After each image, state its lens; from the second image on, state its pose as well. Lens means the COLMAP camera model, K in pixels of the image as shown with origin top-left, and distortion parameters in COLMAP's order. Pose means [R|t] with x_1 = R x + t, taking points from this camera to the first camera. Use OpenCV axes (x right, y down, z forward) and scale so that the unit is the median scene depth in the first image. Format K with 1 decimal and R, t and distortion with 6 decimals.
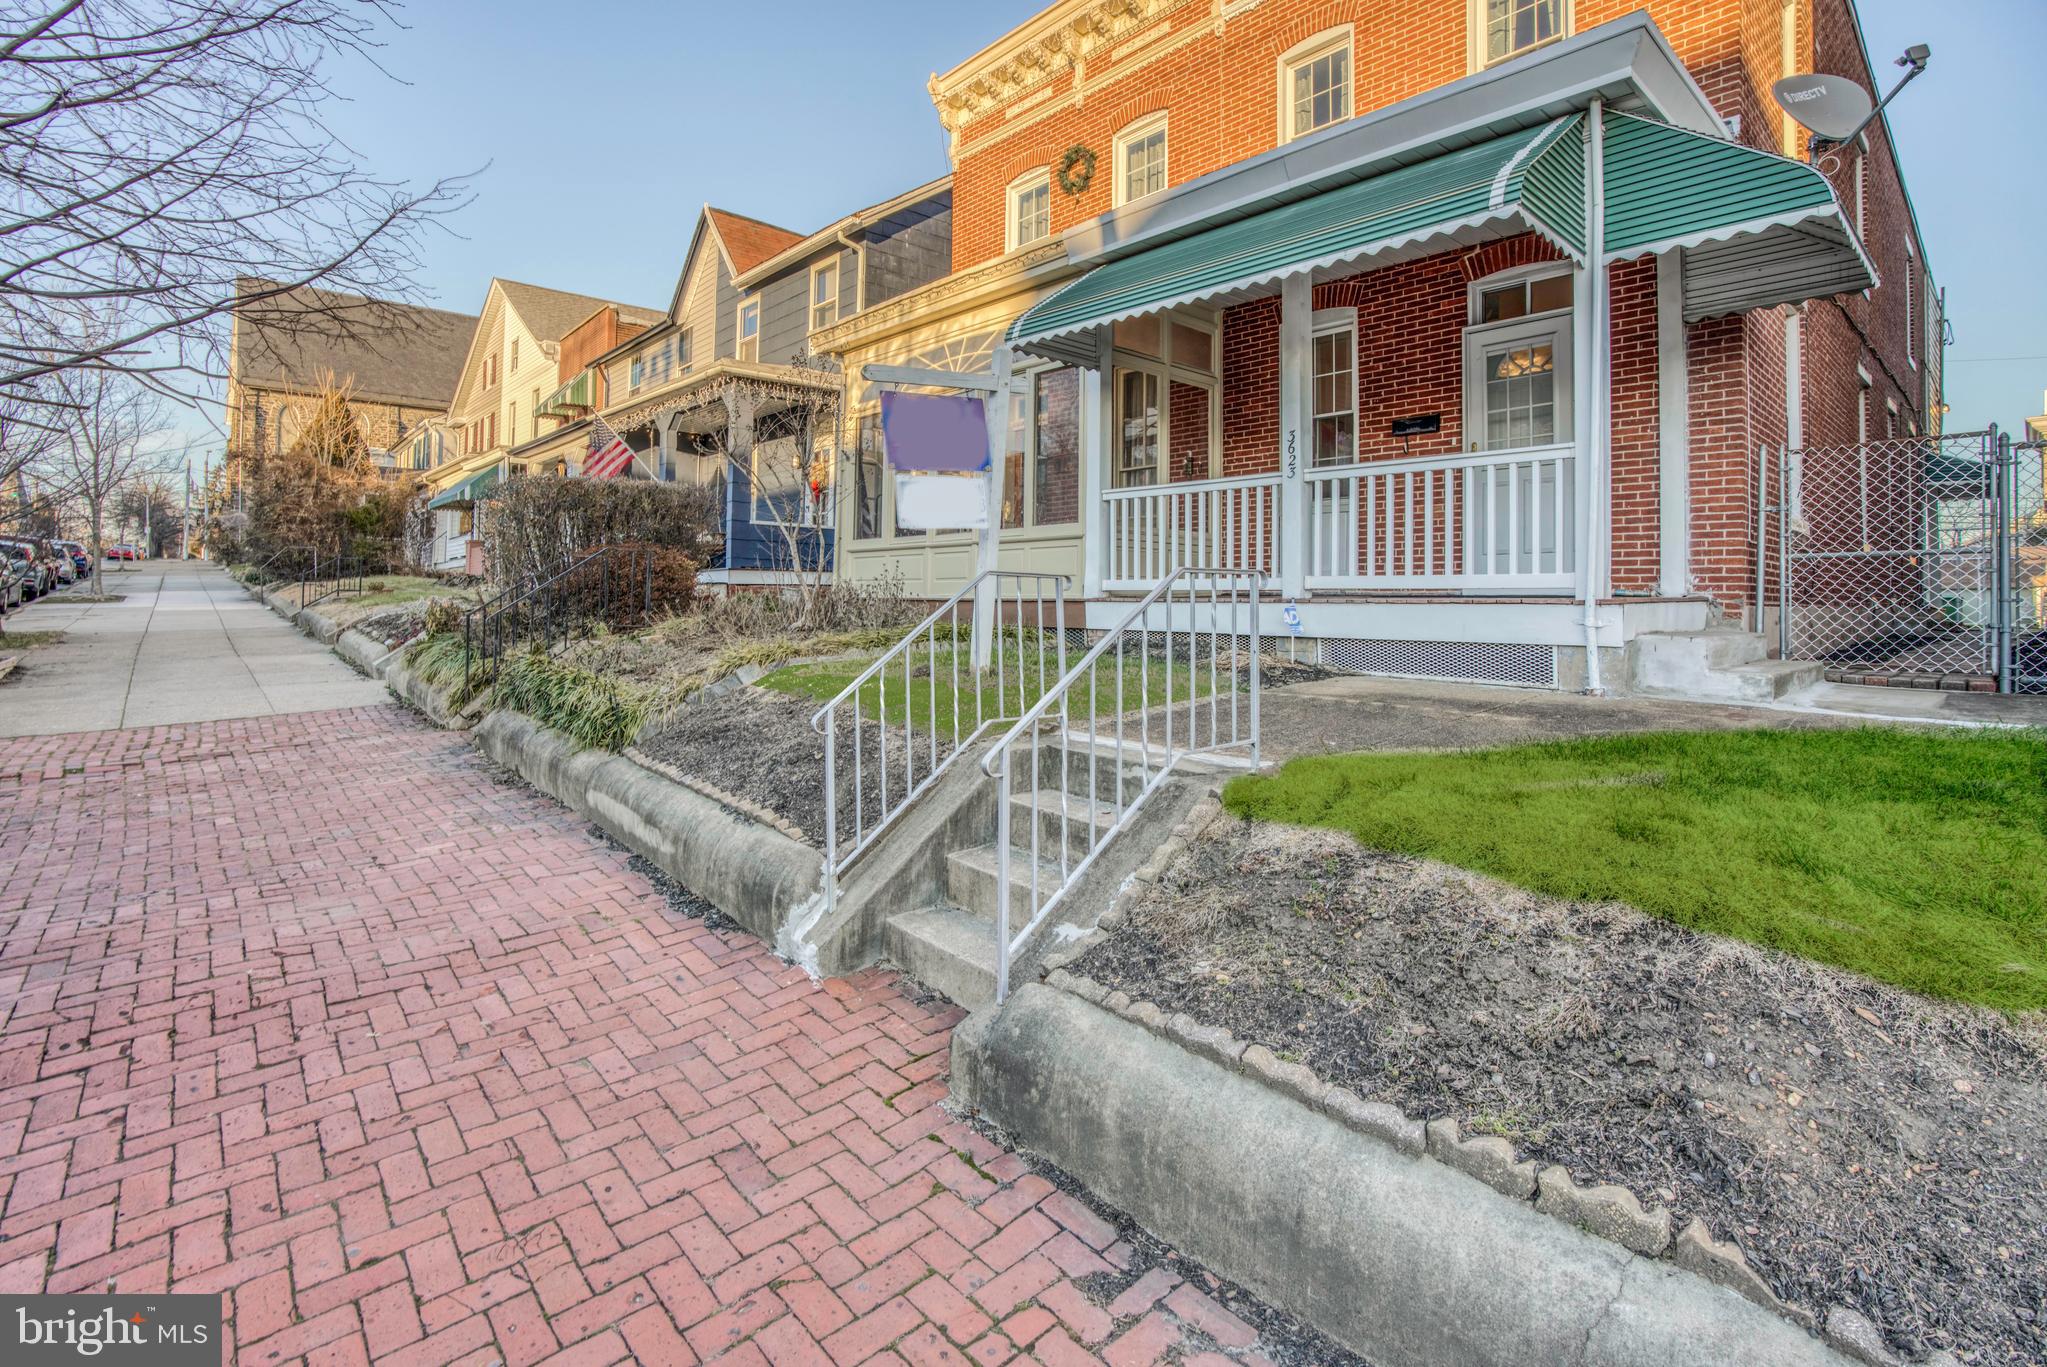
lens RADIAL K [[970.3, 0, 1018.4], [0, 970.3, 603.9], [0, 0, 1]] dist [-0.076641, 0.019007]
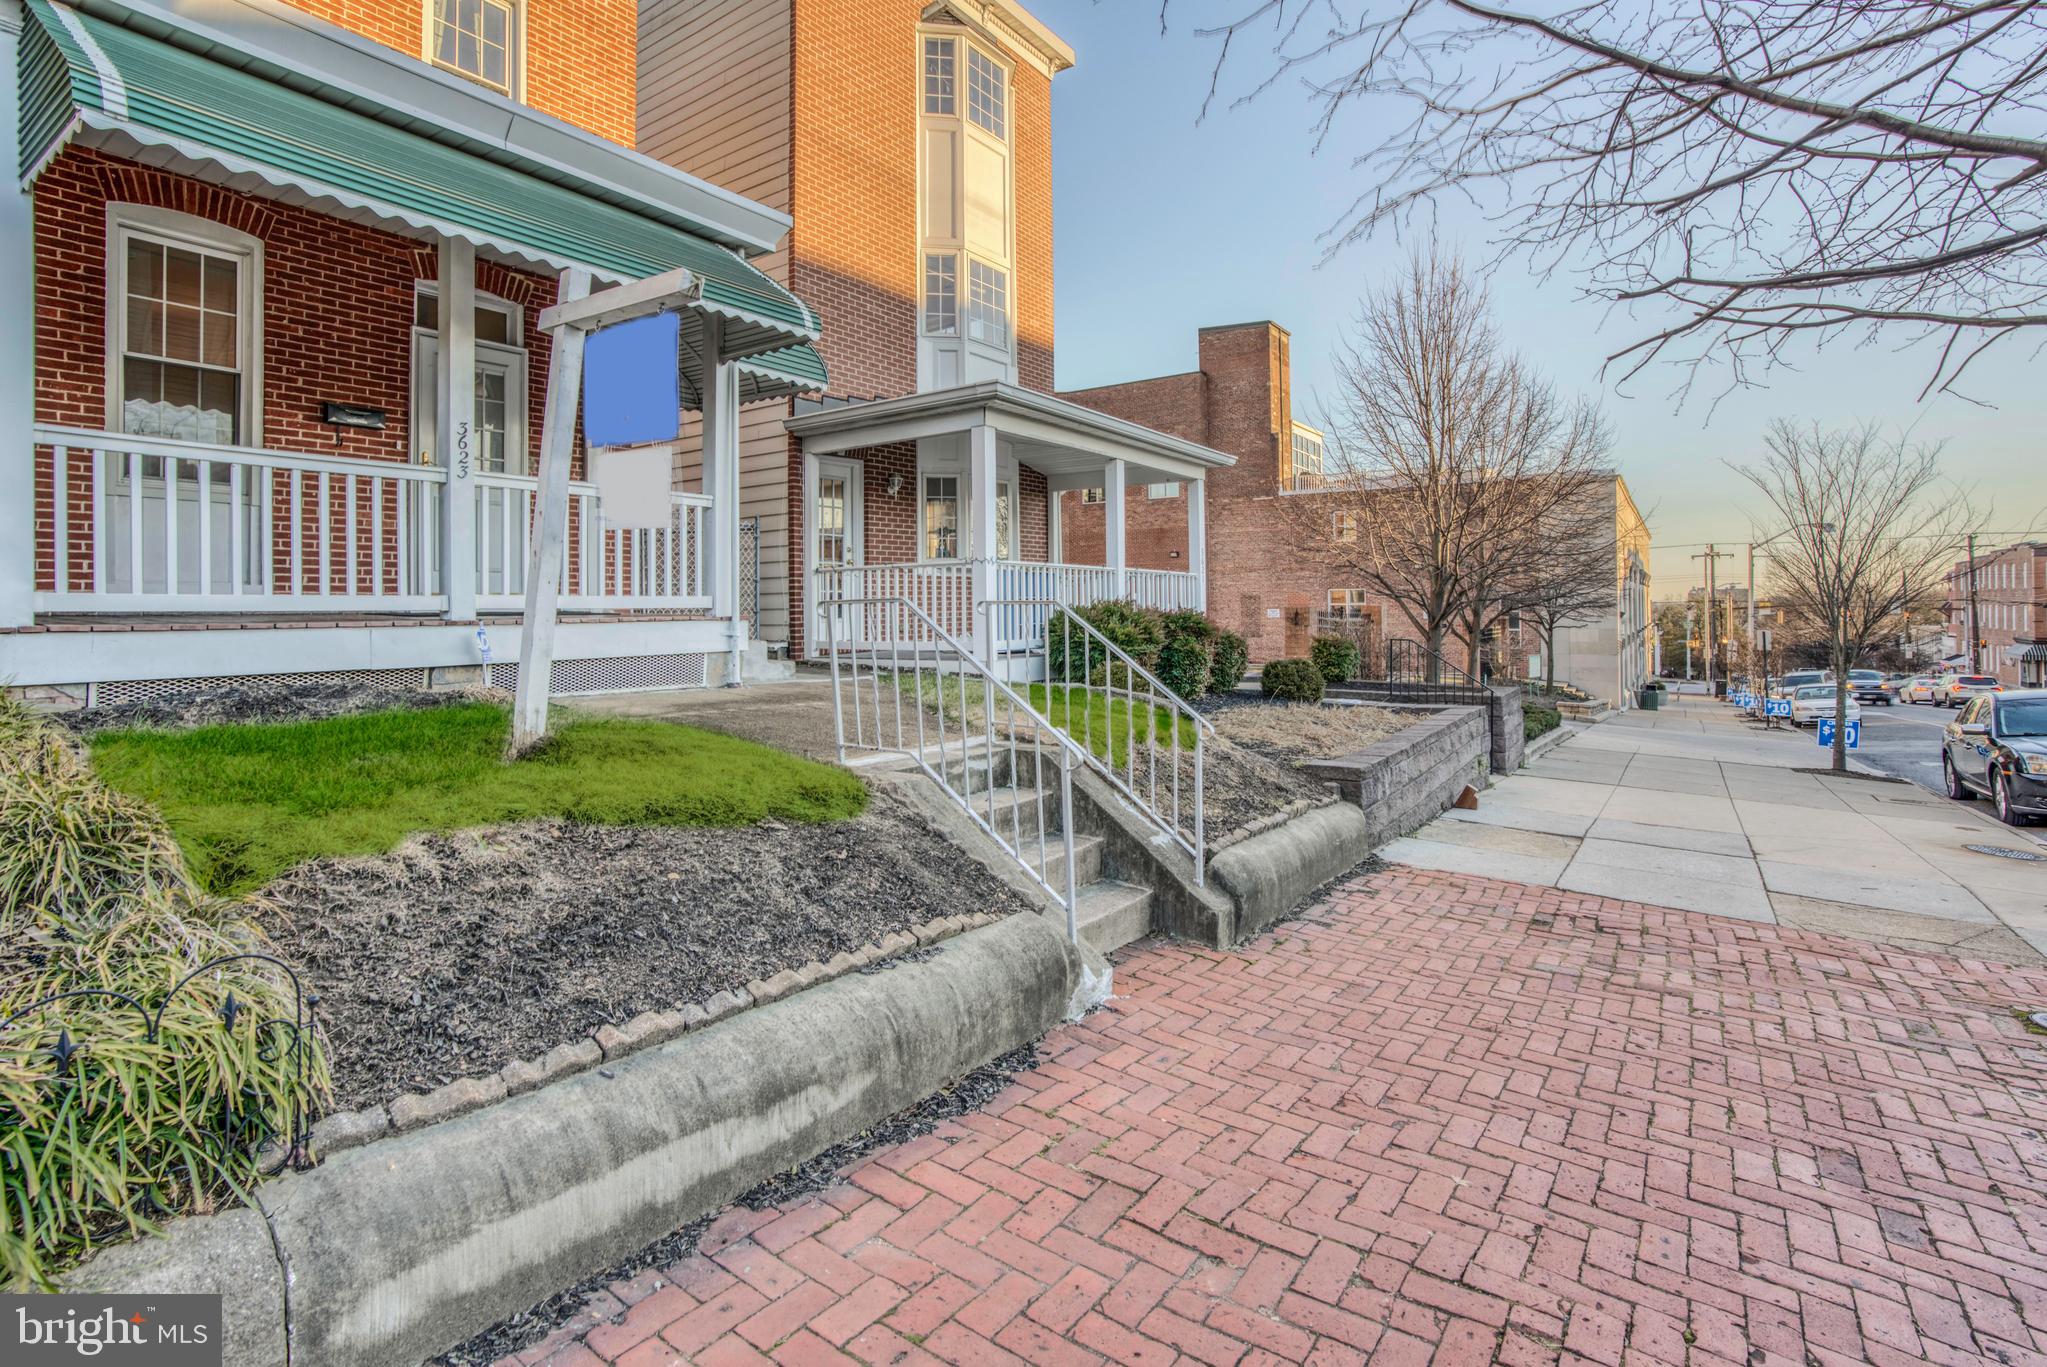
lens RADIAL K [[970.3, 0, 1018.4], [0, 970.3, 603.9], [0, 0, 1]] dist [-0.076641, 0.019007]
pose [[-0.216463, -0.001227, 0.976290, -0.558782], [0.002847, 0.999994, 0.001888, -0.017312], [-0.976287, 0.003188, -0.216458, 0.616323]]
